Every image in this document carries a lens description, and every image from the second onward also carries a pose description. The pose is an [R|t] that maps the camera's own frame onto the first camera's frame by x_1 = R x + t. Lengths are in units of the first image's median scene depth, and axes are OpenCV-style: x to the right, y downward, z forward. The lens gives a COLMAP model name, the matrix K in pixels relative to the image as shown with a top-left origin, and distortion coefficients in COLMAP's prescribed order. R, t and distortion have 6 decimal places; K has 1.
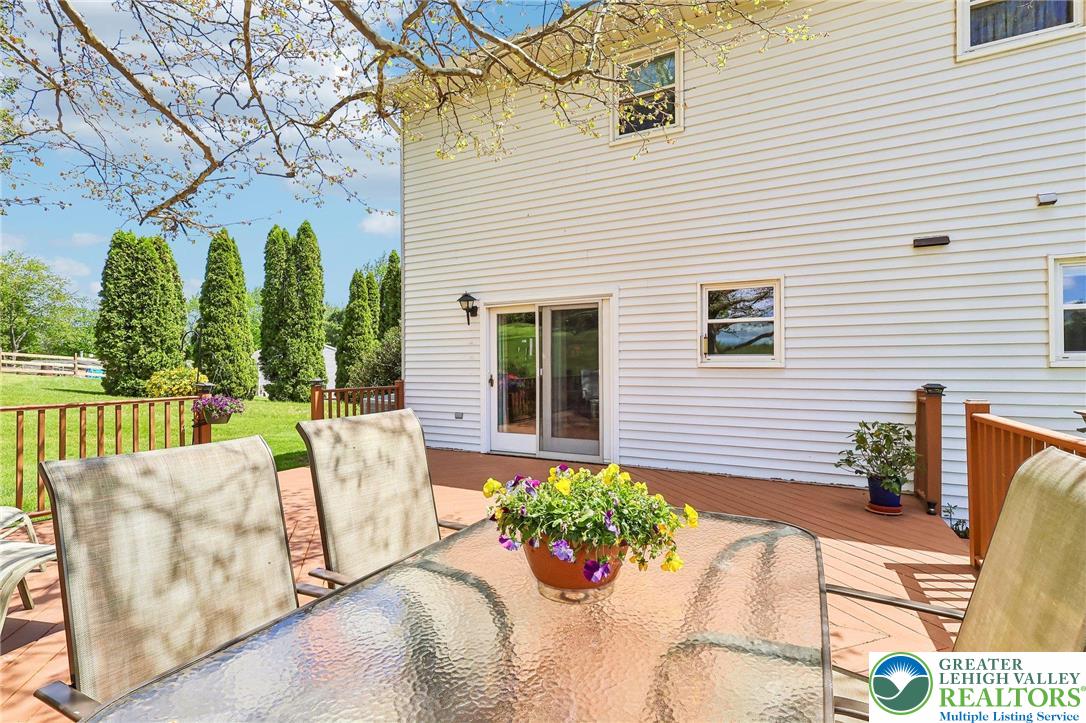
lens RADIAL K [[509.5, 0, 540.4], [0, 509.5, 361.7], [0, 0, 1]] dist [0.000410, 0.000136]
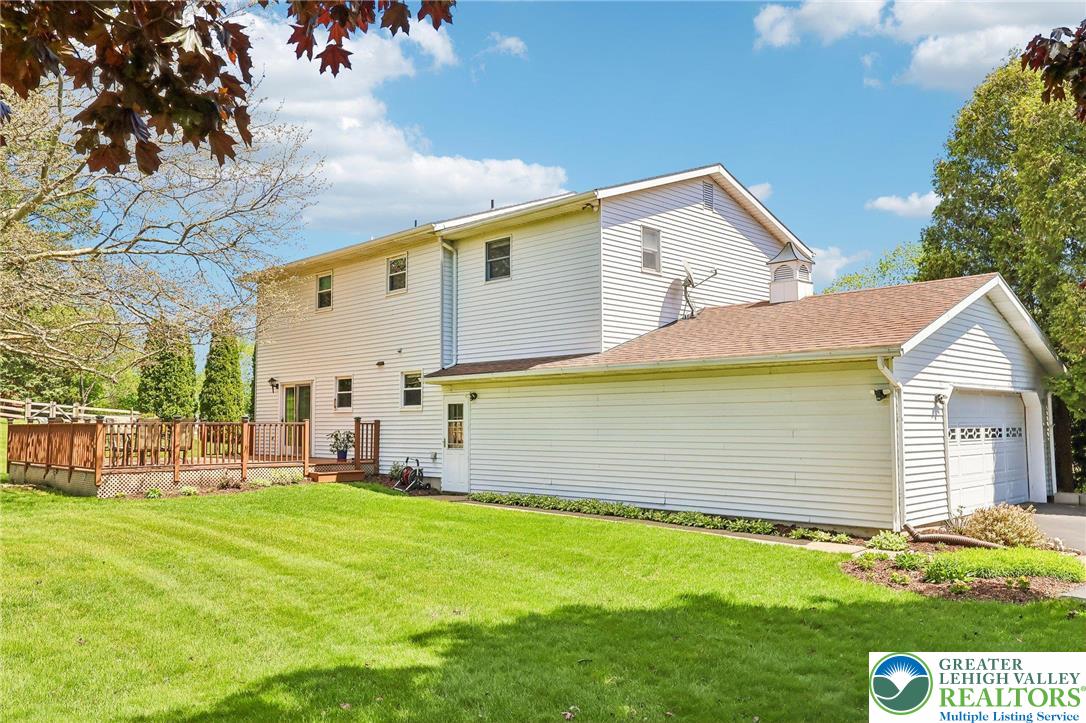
lens RADIAL K [[855.5, 0, 543.0], [0, 855.5, 361.5], [0, 0, 1]] dist [-0.002345, 0.001487]
pose [[0.953967, -0.022910, -0.299035, 1.911474], [0.003752, 0.997912, -0.064484, 0.026428], [0.299888, 0.060393, 0.952061, -1.942389]]
